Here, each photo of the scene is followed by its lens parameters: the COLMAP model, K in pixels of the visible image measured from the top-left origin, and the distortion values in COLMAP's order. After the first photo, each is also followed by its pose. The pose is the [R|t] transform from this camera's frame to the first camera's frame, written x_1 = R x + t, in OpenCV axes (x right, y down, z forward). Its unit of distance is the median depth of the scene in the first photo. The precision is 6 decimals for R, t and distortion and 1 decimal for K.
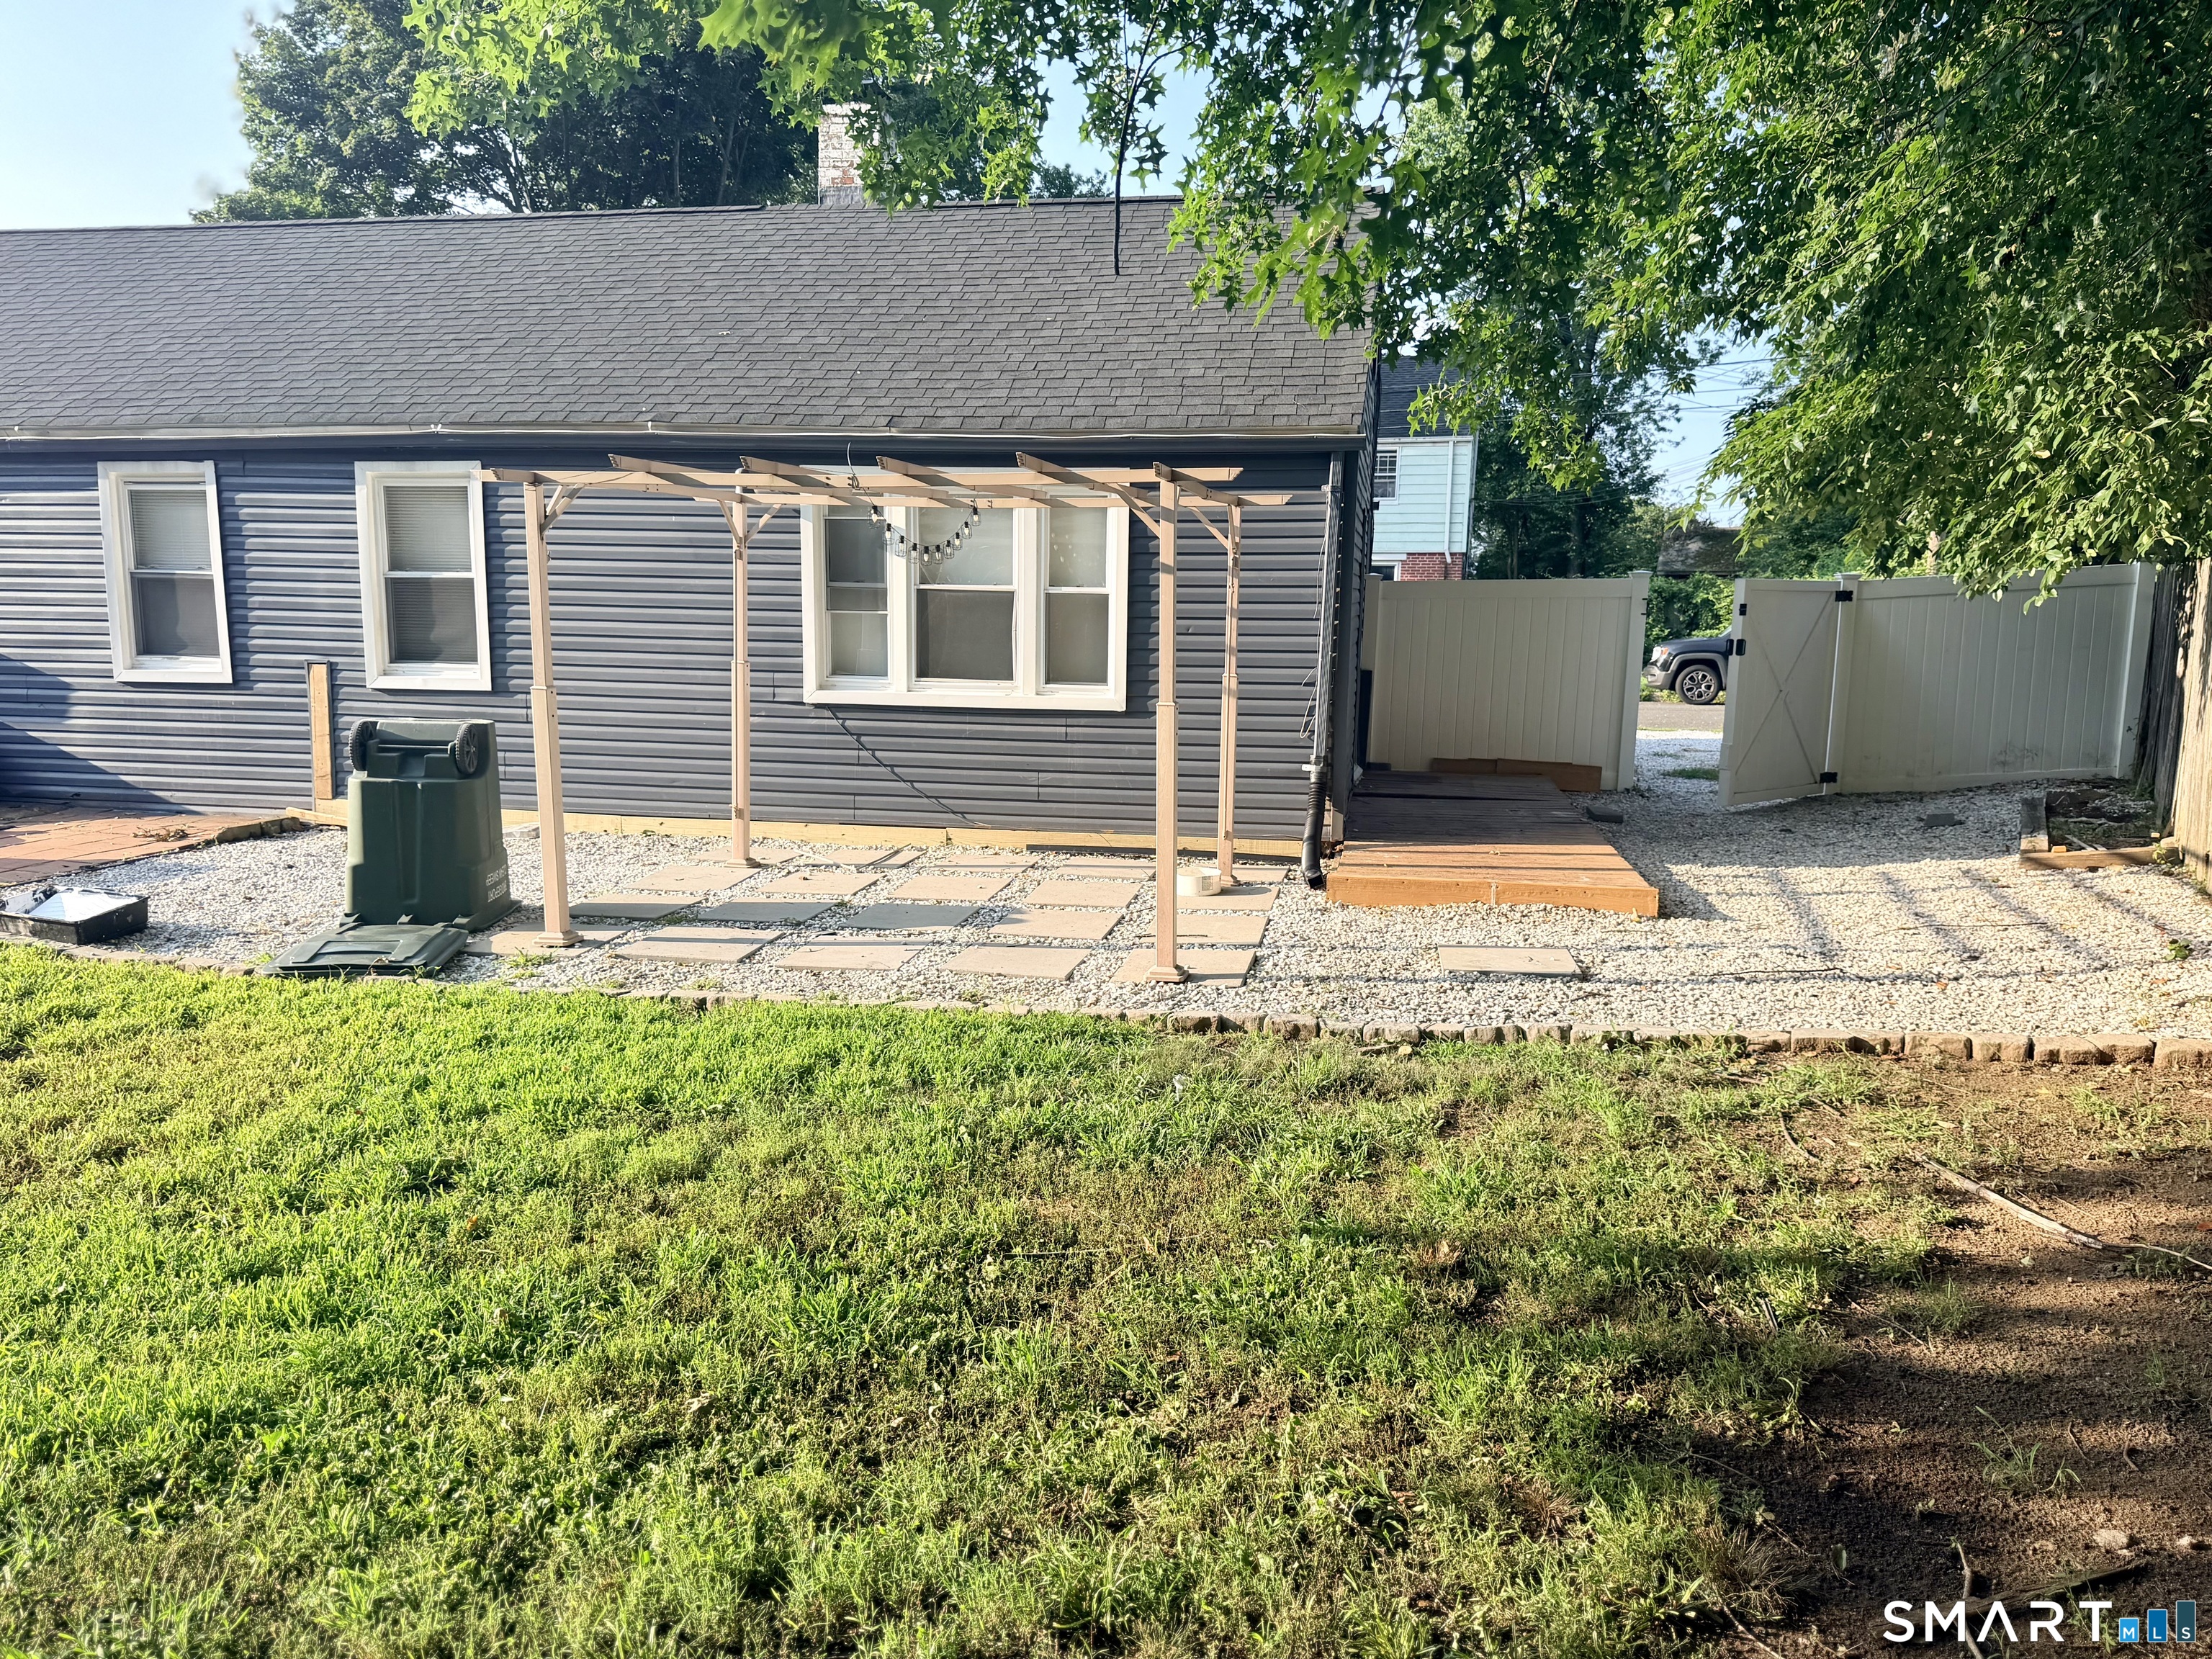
lens RADIAL K [[1516.1, 0, 1111.8], [0, 1516.1, 843.8], [0, 0, 1]] dist [0.030624, -0.009495]
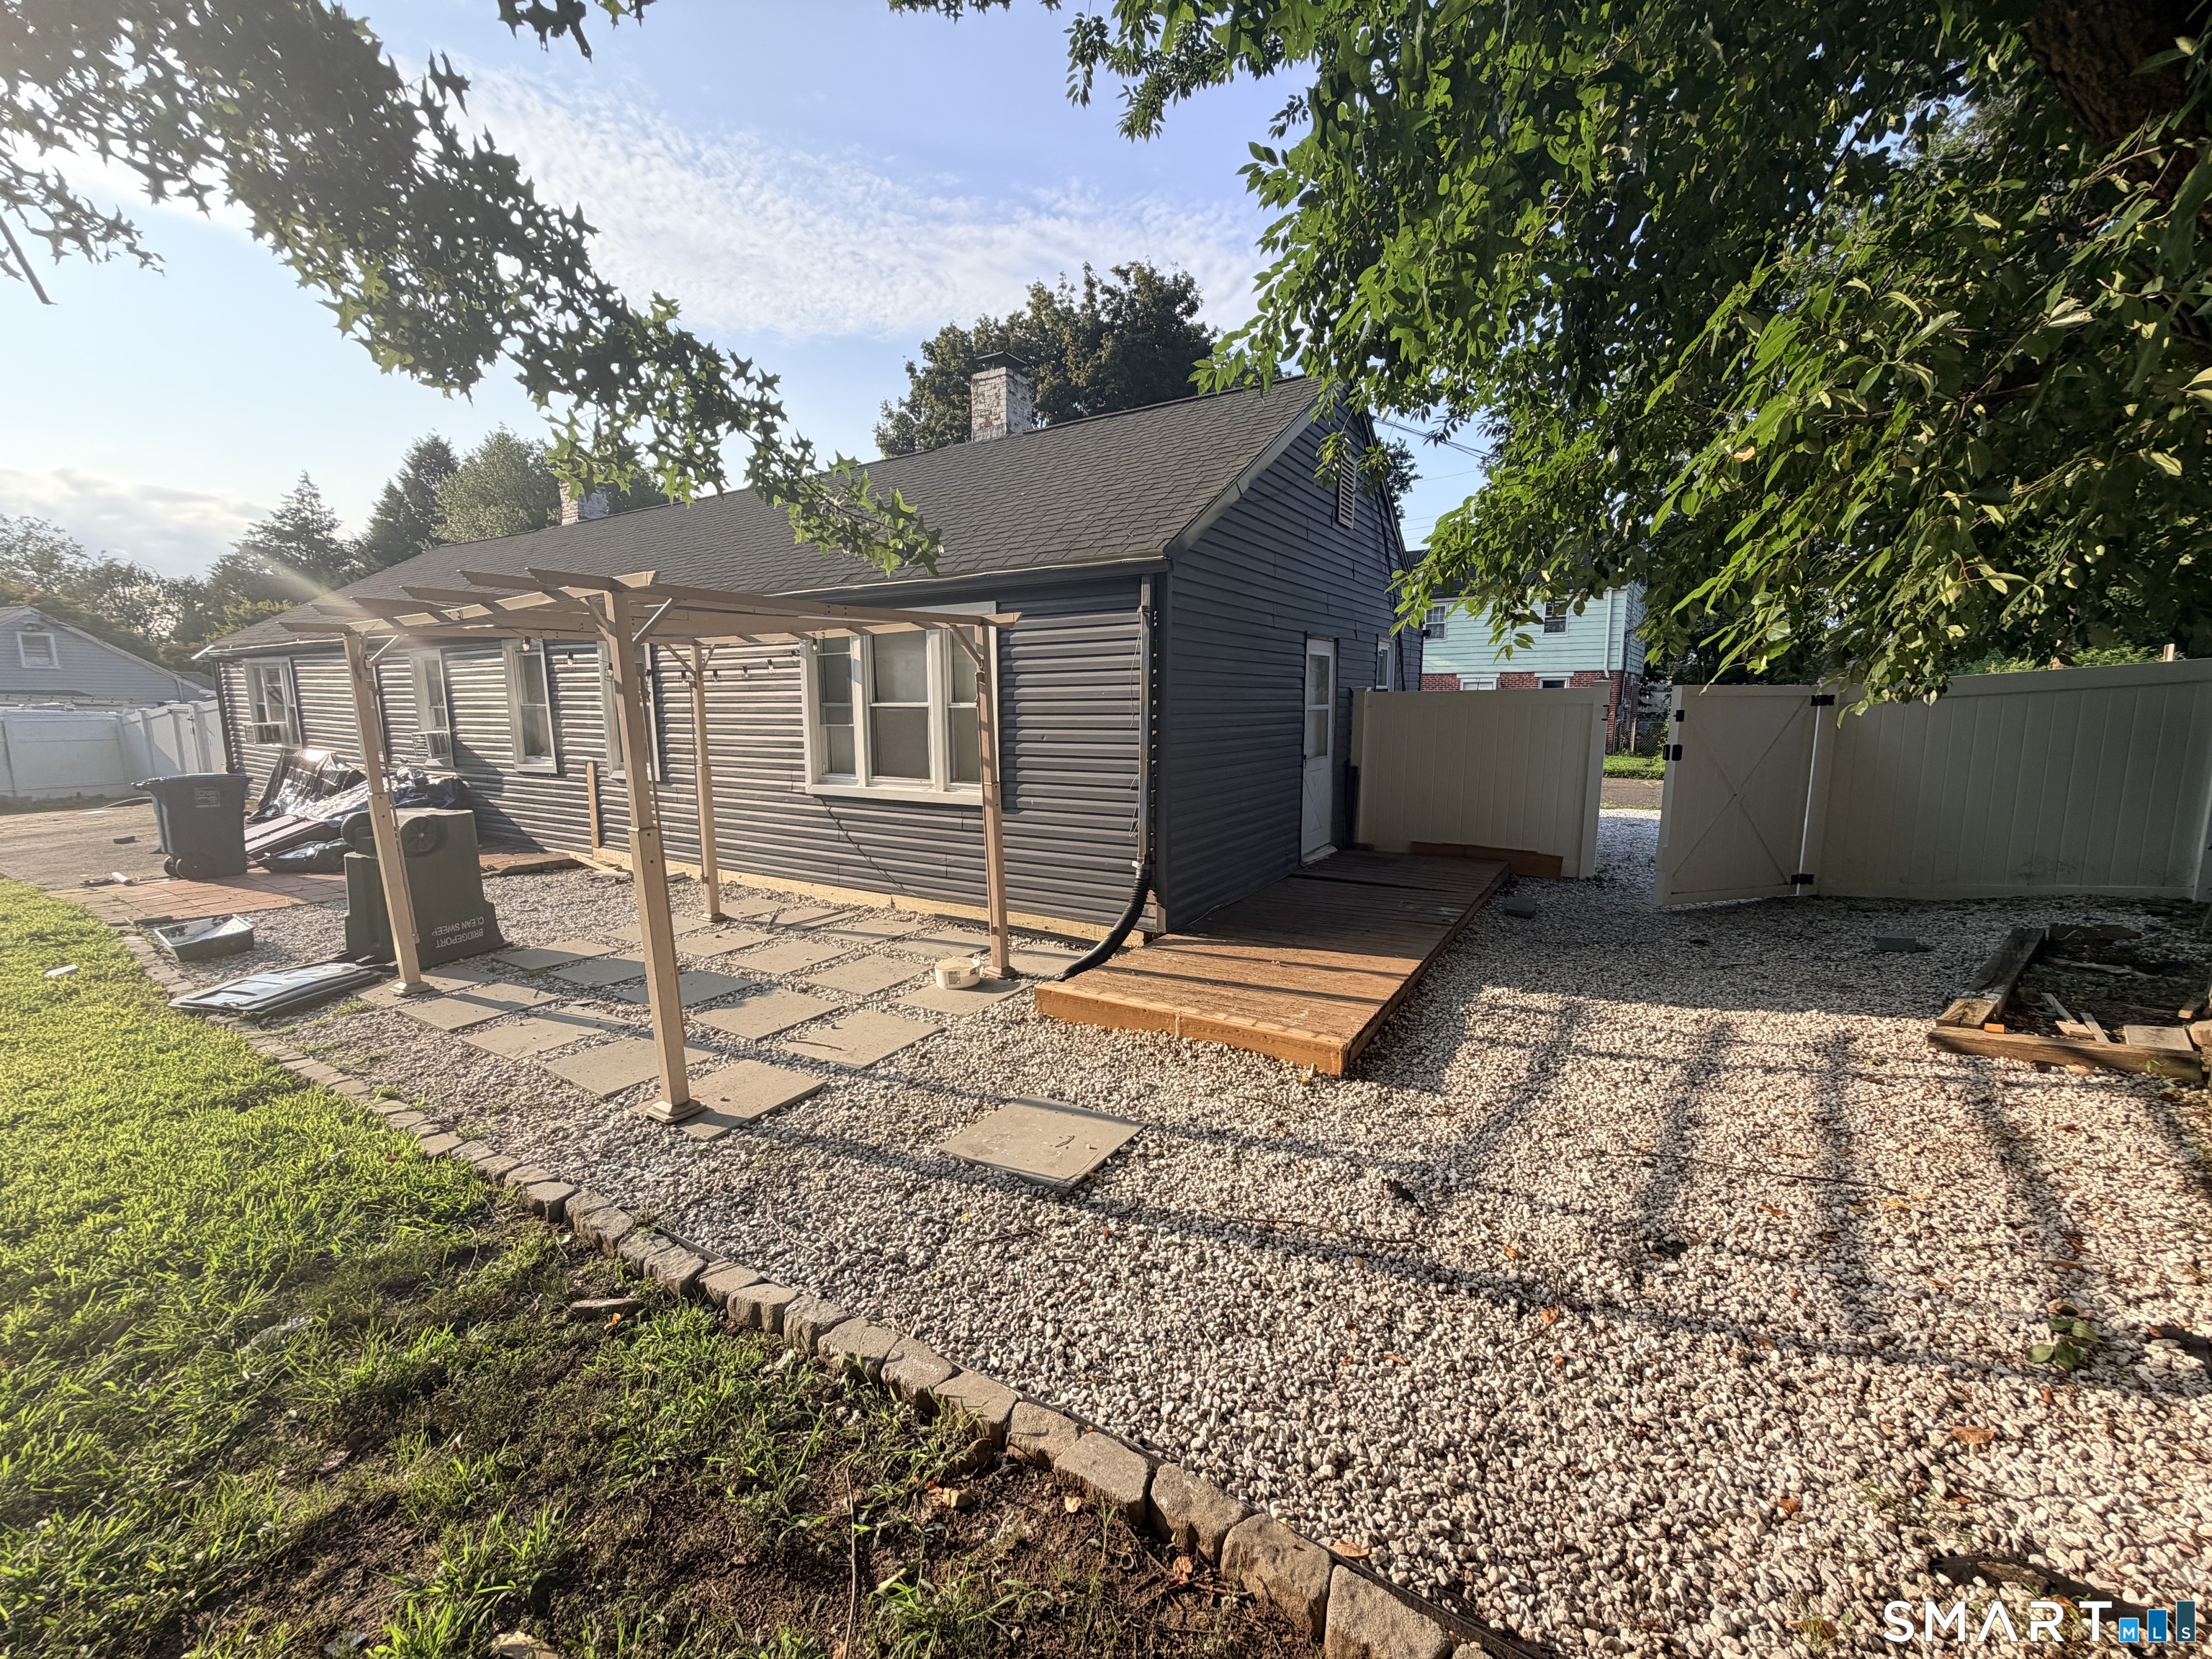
lens RADIAL K [[881.0, 0, 1090.1], [0, 881.0, 827.2], [0, 0, 1]] dist [-0.000394, 0.000219]
pose [[0.929258, 0.033370, -0.367920, 0.316423], [-0.041854, 0.999010, -0.015101, -0.062620], [0.367052, 0.029432, 0.929735, 0.376152]]
